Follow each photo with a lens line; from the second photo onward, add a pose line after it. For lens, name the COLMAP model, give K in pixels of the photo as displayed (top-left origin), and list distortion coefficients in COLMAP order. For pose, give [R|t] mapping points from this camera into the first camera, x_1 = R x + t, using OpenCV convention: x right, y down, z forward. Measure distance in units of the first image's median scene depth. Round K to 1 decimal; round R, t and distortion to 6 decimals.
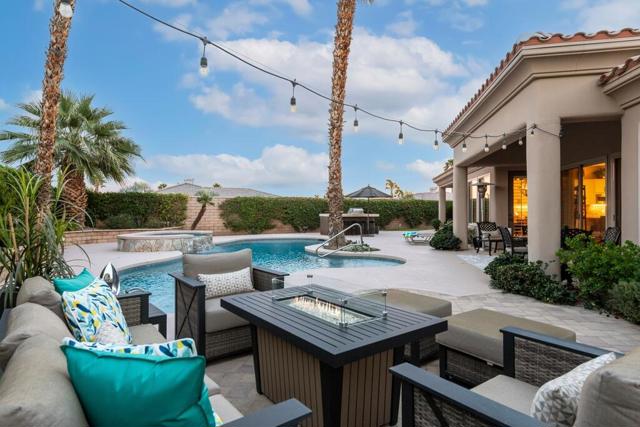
lens RADIAL K [[362.2, 0, 320.0], [0, 362.2, 213.5], [0, 0, 1]] dist [0.027224, 0.000875]
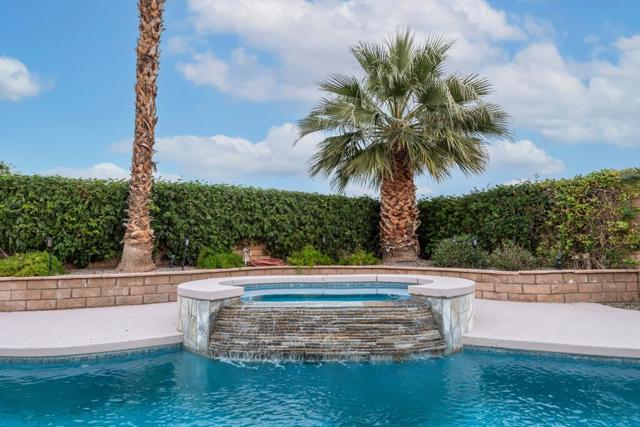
lens RADIAL K [[391.2, 0, 320.0], [0, 391.2, 213.5], [0, 0, 1]] dist [0.006415, -0.001569]
pose [[-0.021044, -0.093294, -0.995416, -0.025795], [0.006072, 0.995606, -0.093440, 0.024373], [0.999760, -0.008011, -0.020385, 1.042406]]
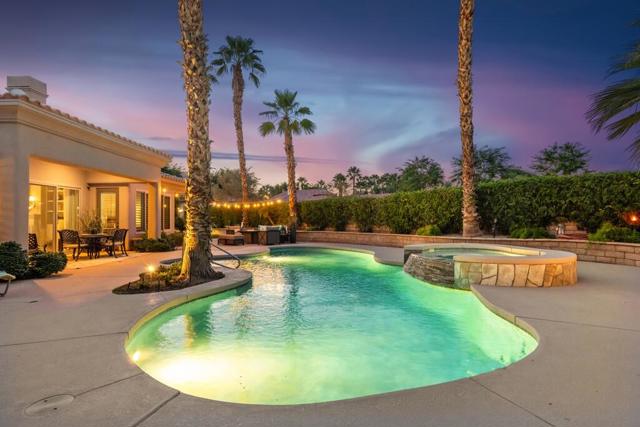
lens RADIAL K [[342.6, 0, 320.0], [0, 342.6, 213.5], [0, 0, 1]] dist [0.026912, -0.000167]
pose [[-0.990521, 0.010677, -0.136945, -0.078580], [0.012001, 0.999889, -0.008849, -0.004804], [0.136835, -0.010408, -0.990539, 1.618936]]
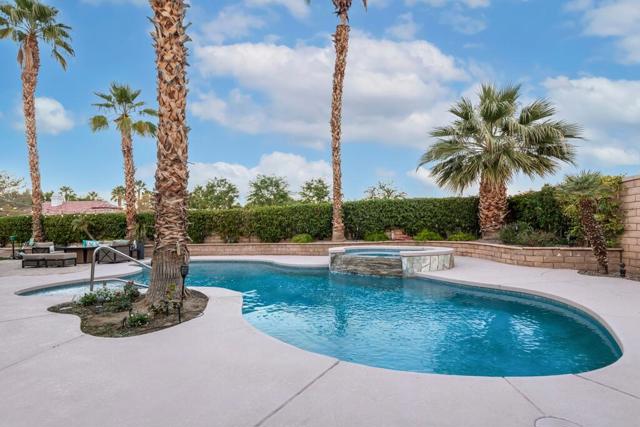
lens RADIAL K [[304.7, 0, 320.0], [0, 304.7, 213.5], [0, 0, 1]] dist [0.003876, -0.000148]
pose [[-0.679006, -0.021415, -0.733821, 0.208275], [0.020584, 0.998626, -0.048189, 0.005107], [0.733845, -0.047825, -0.677632, 1.427091]]
